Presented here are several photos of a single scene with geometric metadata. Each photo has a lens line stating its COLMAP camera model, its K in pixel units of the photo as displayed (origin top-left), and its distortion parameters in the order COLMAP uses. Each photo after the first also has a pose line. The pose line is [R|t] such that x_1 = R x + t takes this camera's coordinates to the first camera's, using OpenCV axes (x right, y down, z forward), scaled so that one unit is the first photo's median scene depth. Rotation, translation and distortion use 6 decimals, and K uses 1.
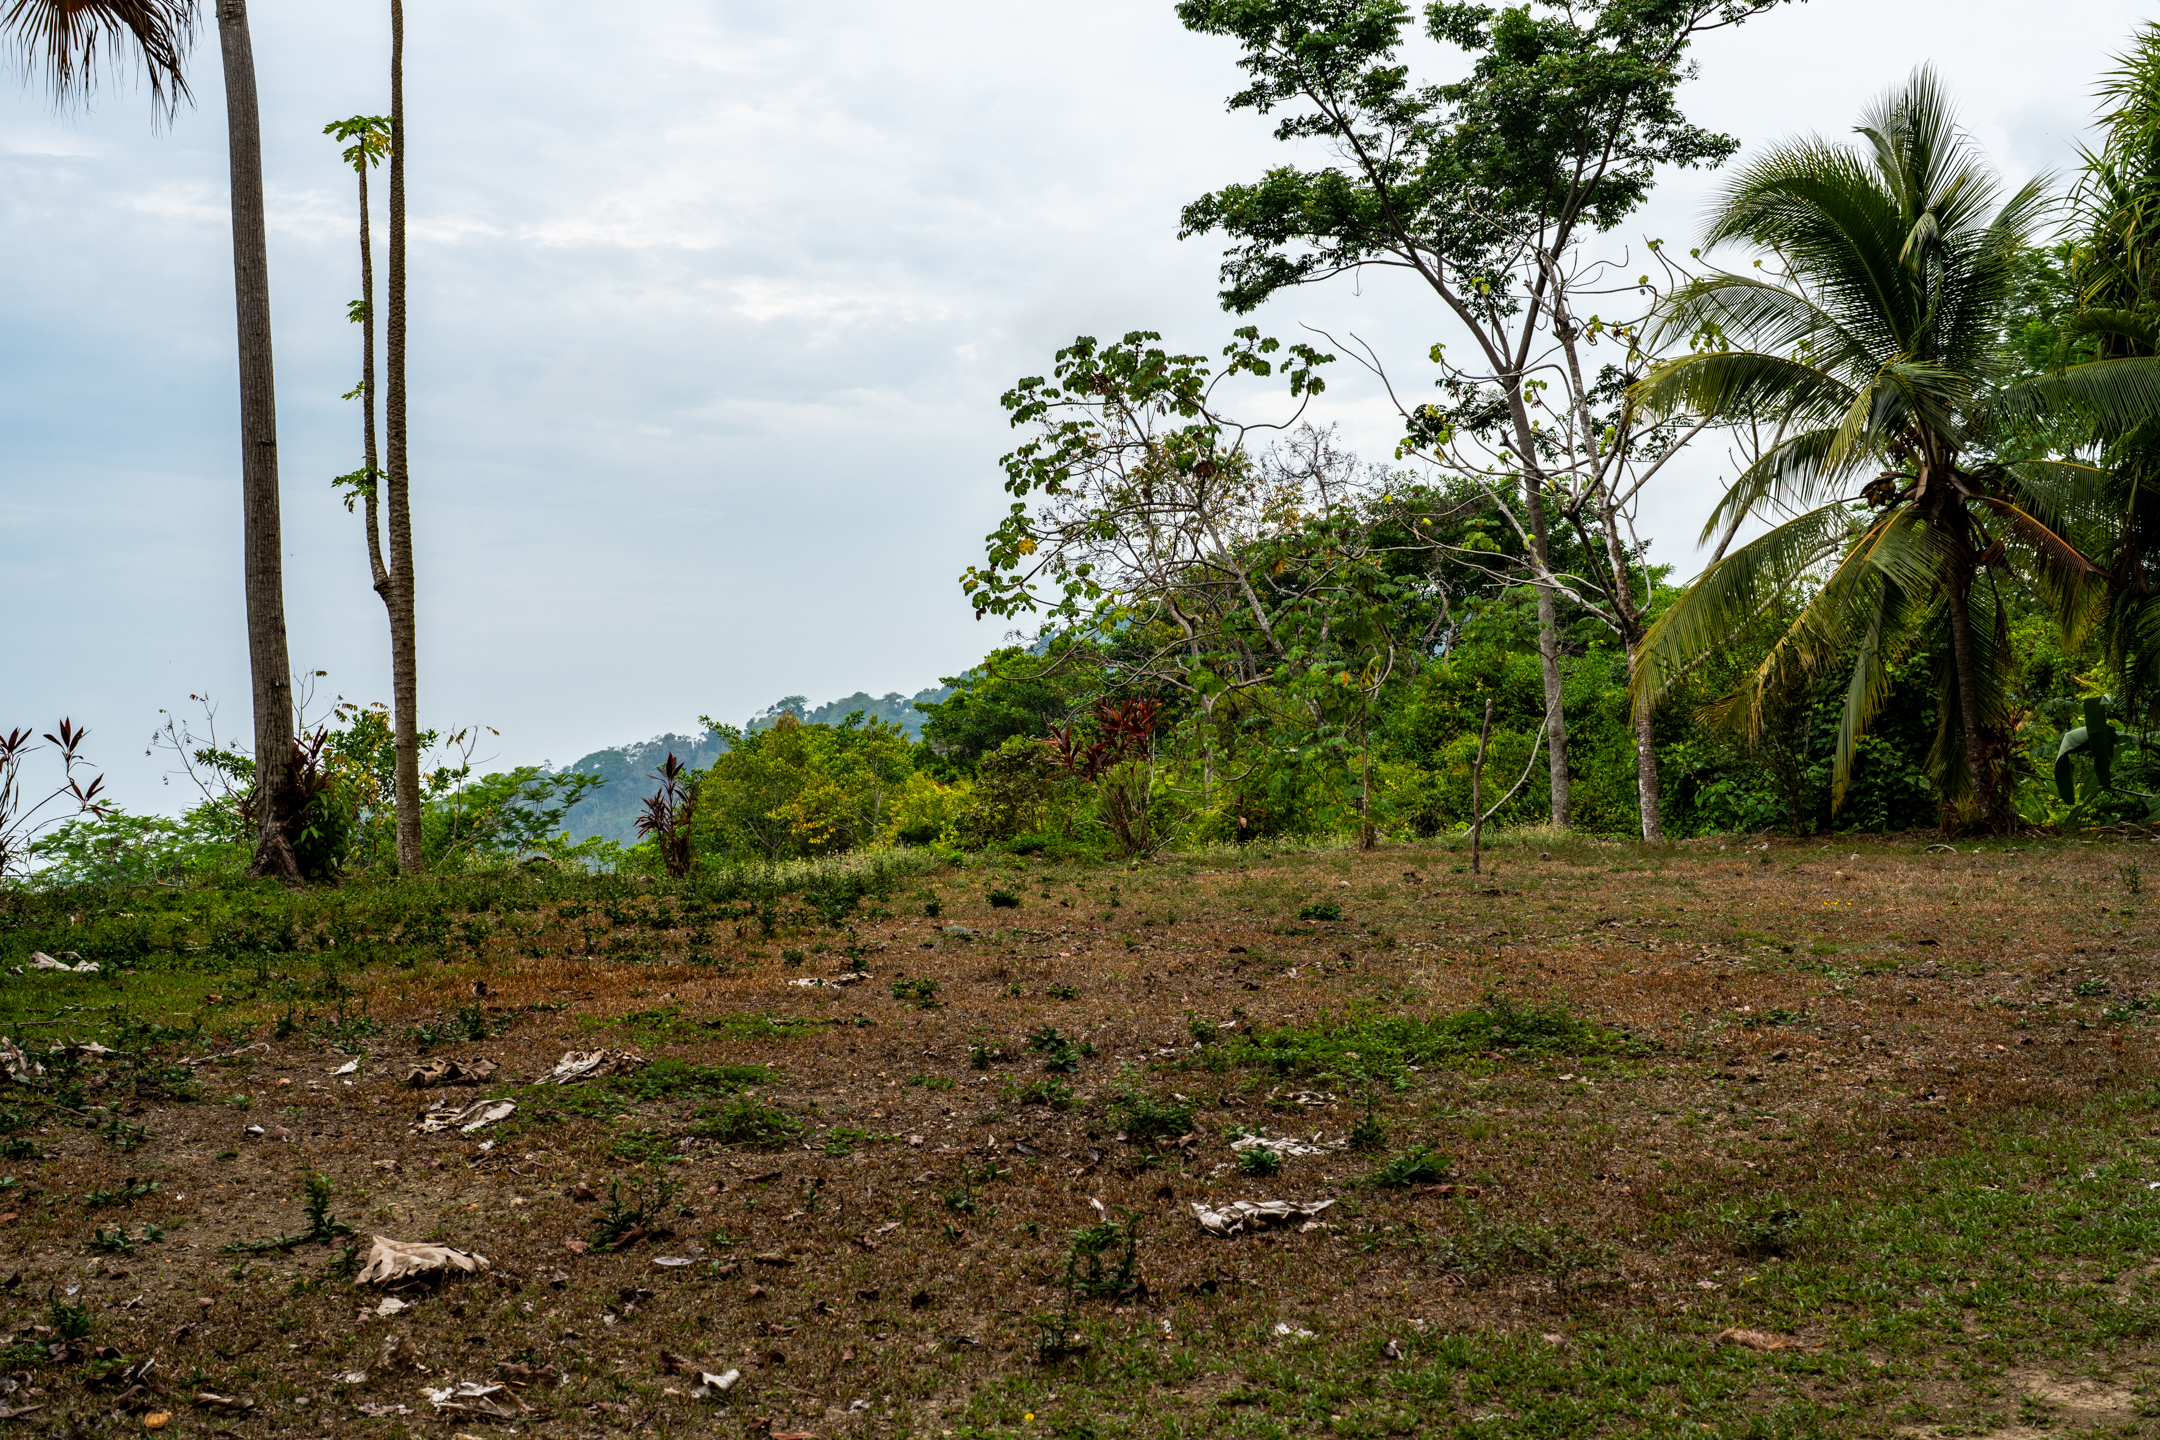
lens RADIAL K [[2984.5, 0, 1079.9], [0, 2984.5, 721.2], [0, 0, 1]] dist [0.027022, 0.000000]
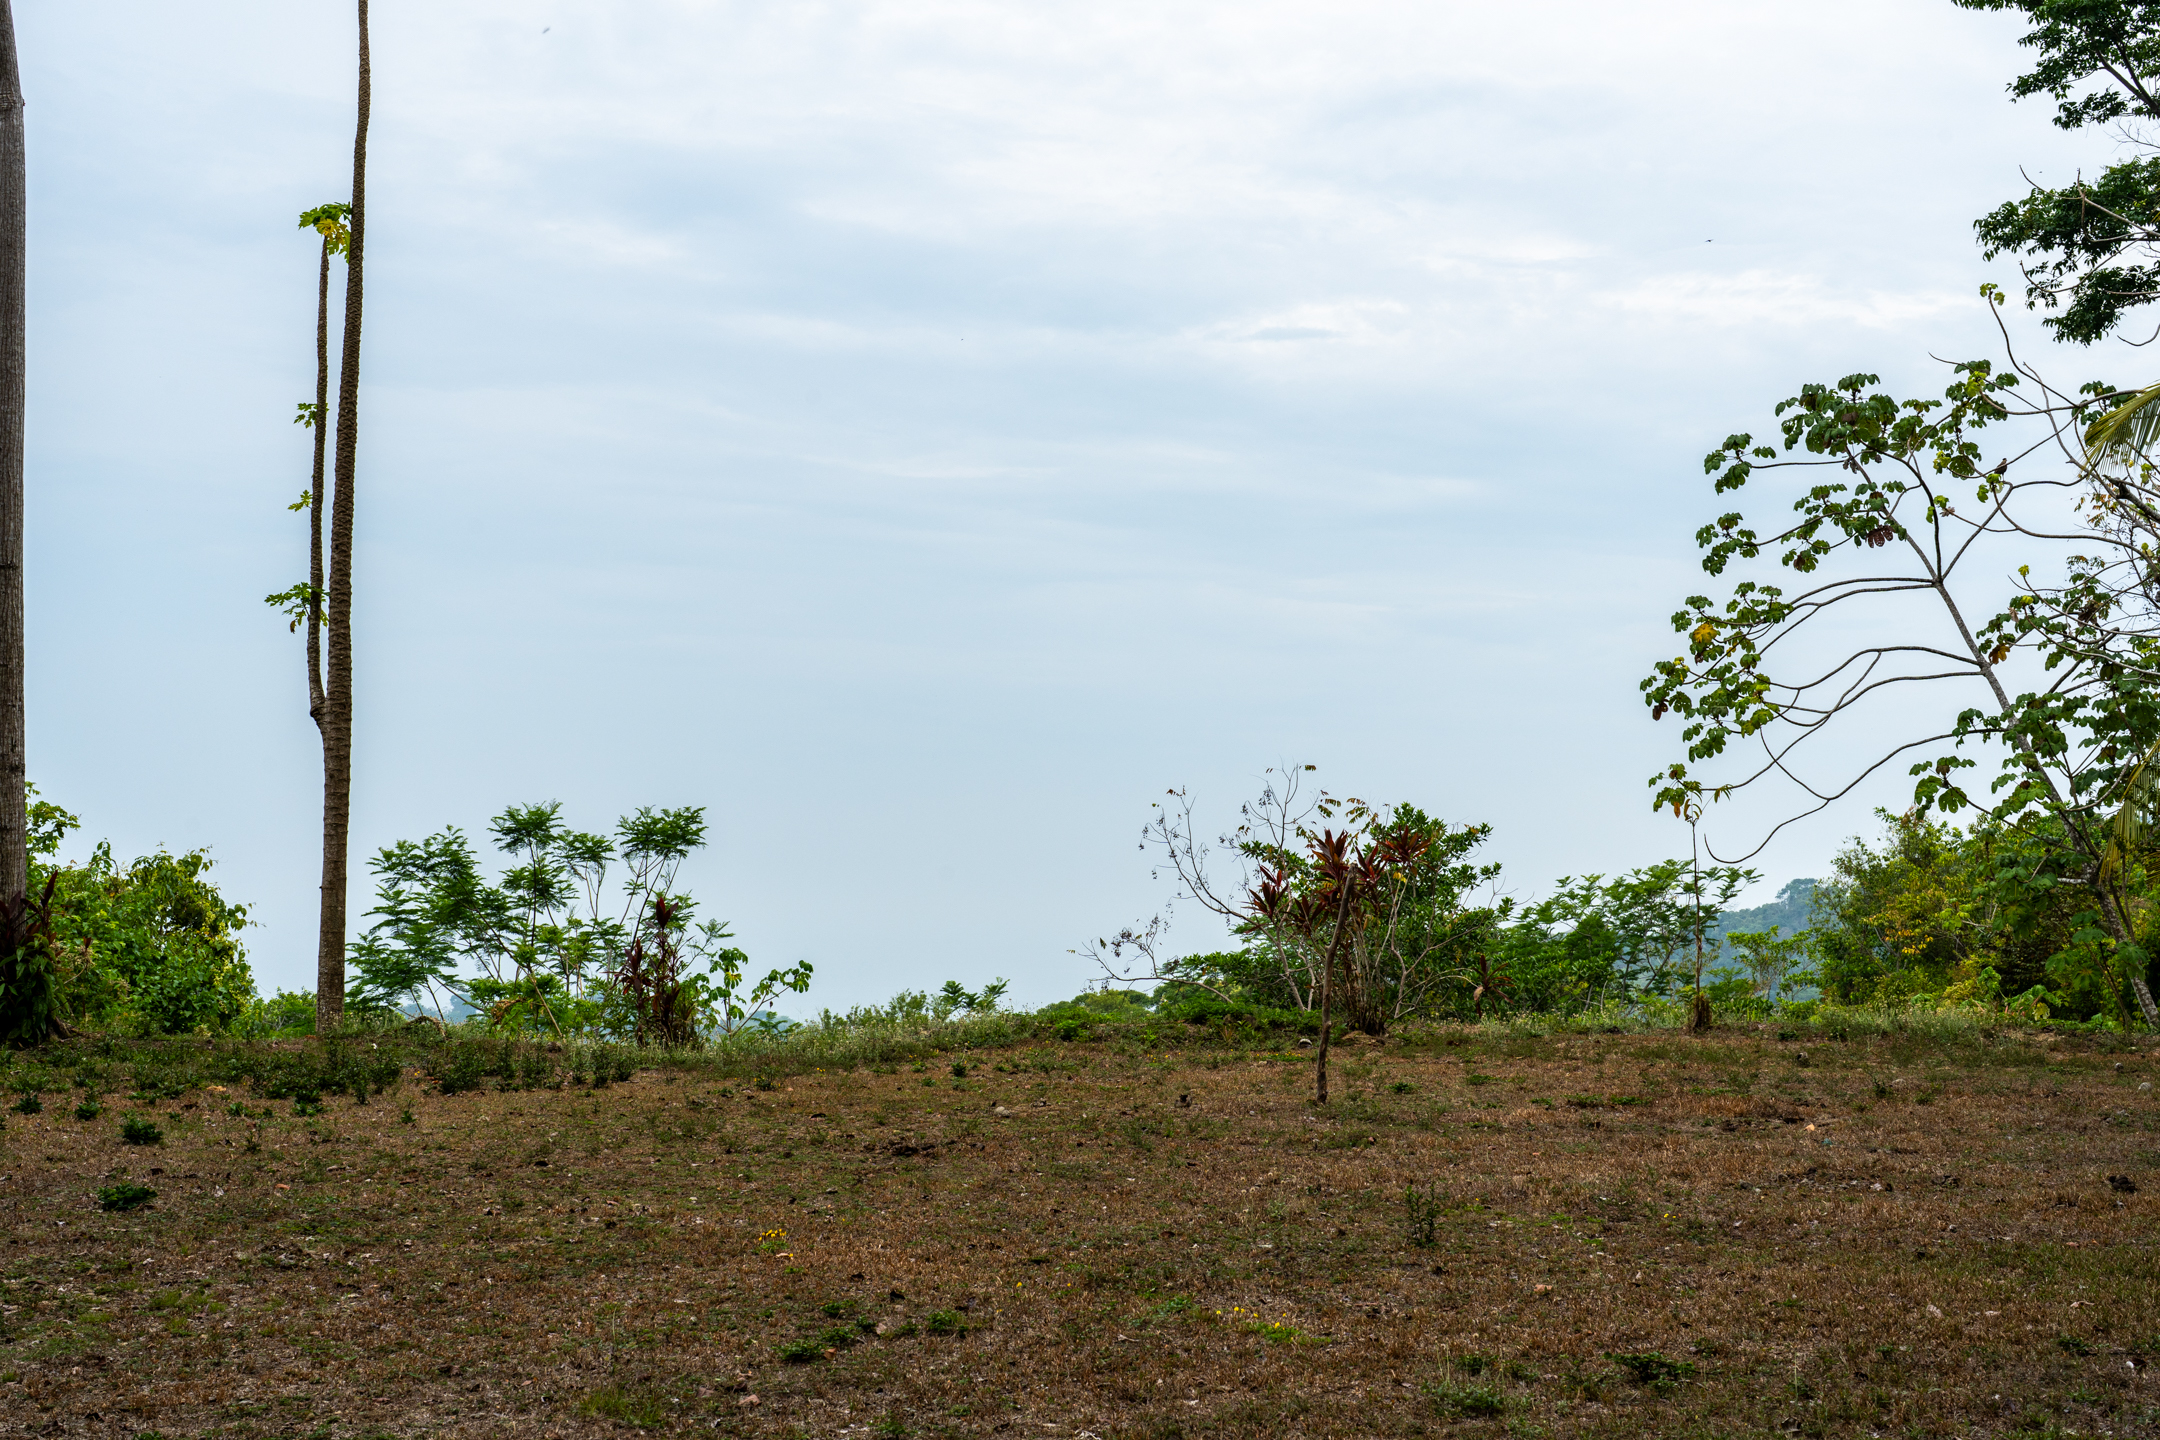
lens RADIAL K [[2984.5, 0, 1077.5], [0, 2984.5, 737.8], [0, 0, 1]] dist [0.027022, 0.000000]
pose [[0.885324, -0.002245, -0.464969, 0.146971], [-0.007043, 0.999809, -0.018237, -0.008109], [0.464921, 0.019421, 0.885139, 0.108436]]
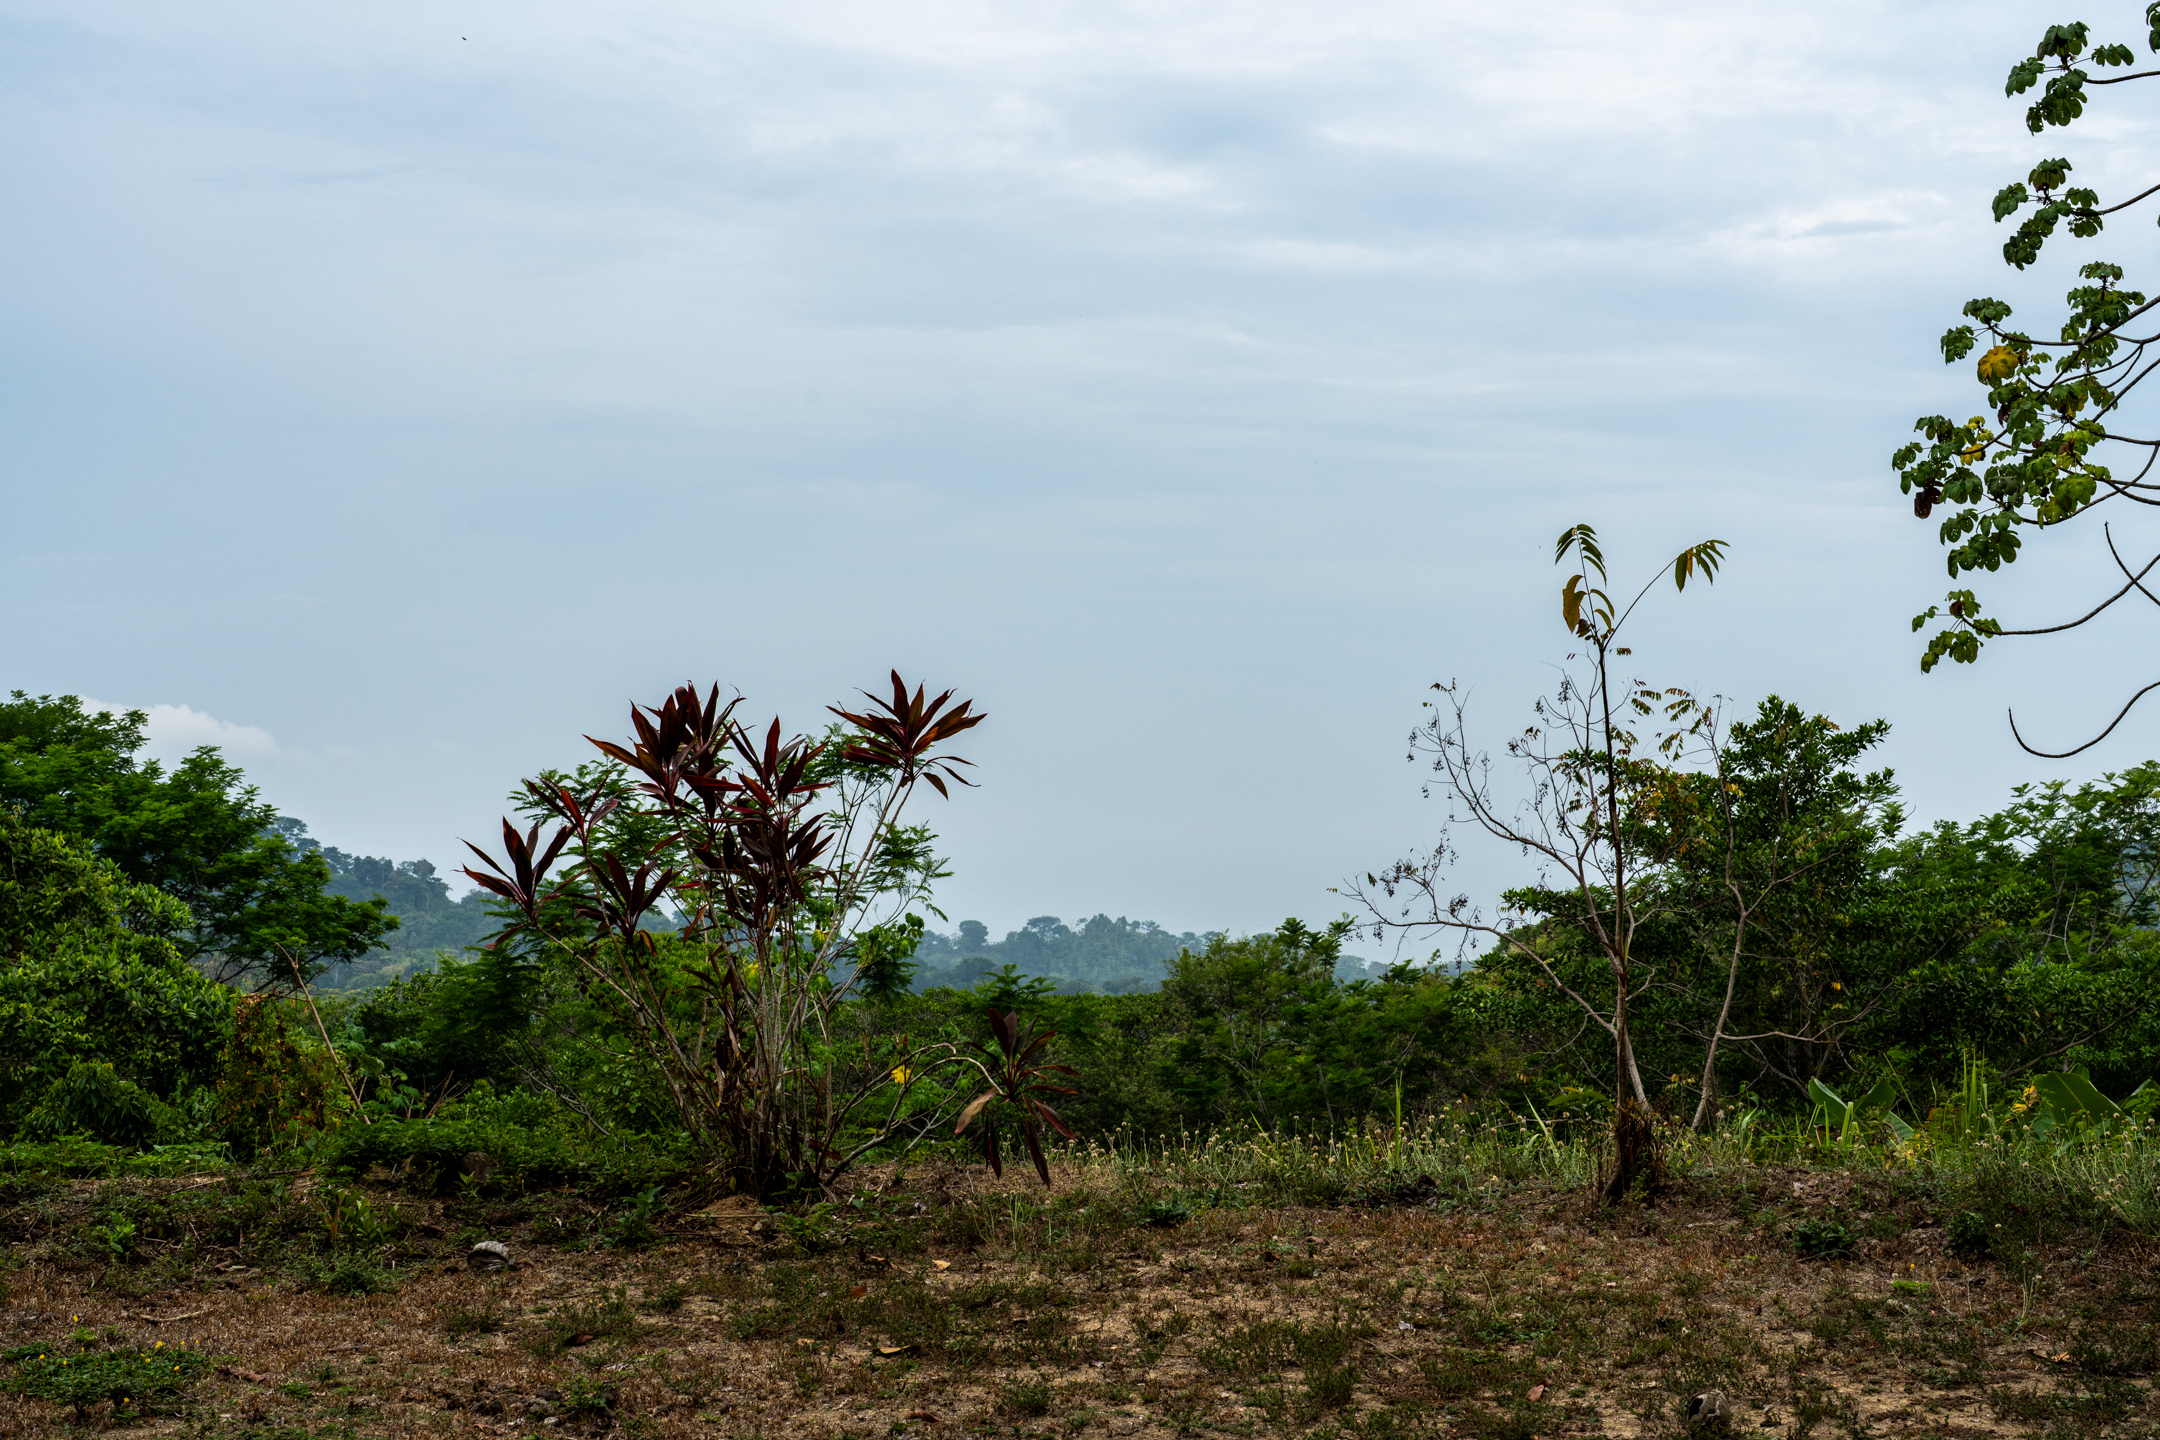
lens RADIAL K [[2984.5, 0, 1091.4], [0, 2984.5, 798.9], [0, 0, 1]] dist [0.027022, 0.000000]
pose [[0.796714, 0.002447, -0.604352, 0.108909], [0.017559, 0.999476, 0.027195, -0.001577], [0.604101, -0.032279, 0.796253, 0.340582]]
